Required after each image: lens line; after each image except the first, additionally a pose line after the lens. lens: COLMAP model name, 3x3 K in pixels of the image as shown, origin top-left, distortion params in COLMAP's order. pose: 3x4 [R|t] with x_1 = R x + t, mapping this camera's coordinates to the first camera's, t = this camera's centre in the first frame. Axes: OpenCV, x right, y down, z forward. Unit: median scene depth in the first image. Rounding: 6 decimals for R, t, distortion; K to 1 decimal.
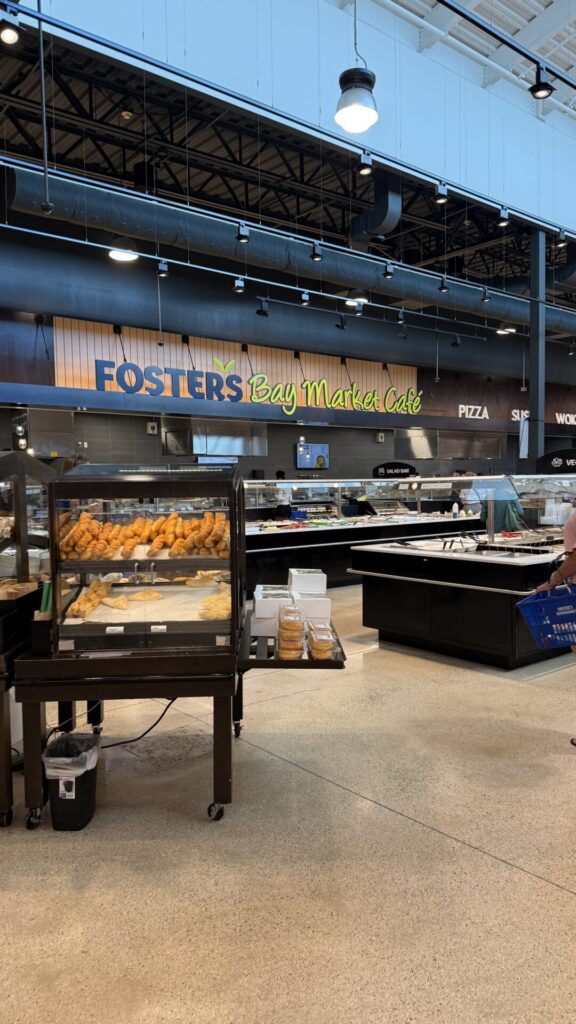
lens RADIAL K [[707.2, 0, 288.0], [0, 707.2, 512.0], [0, 0, 1]] dist [0.027452, -0.001190]
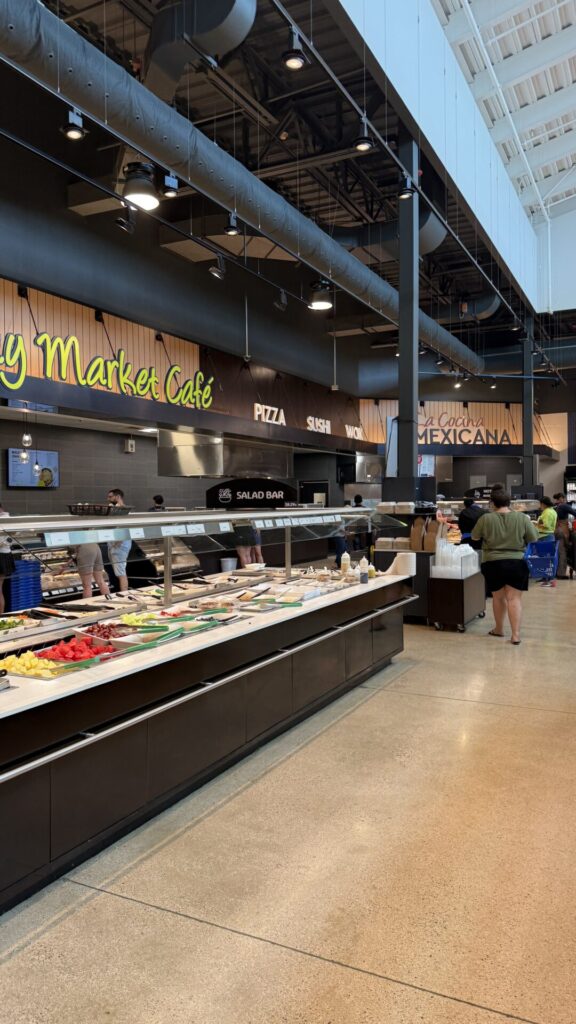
lens RADIAL K [[707.2, 0, 288.0], [0, 707.2, 512.0], [0, 0, 1]] dist [0.027452, -0.001190]
pose [[0.908573, 0.002577, 0.417719, -0.030686], [0.010036, 0.999558, -0.027995, -0.021499], [-0.417606, 0.029628, 0.908145, 0.363057]]
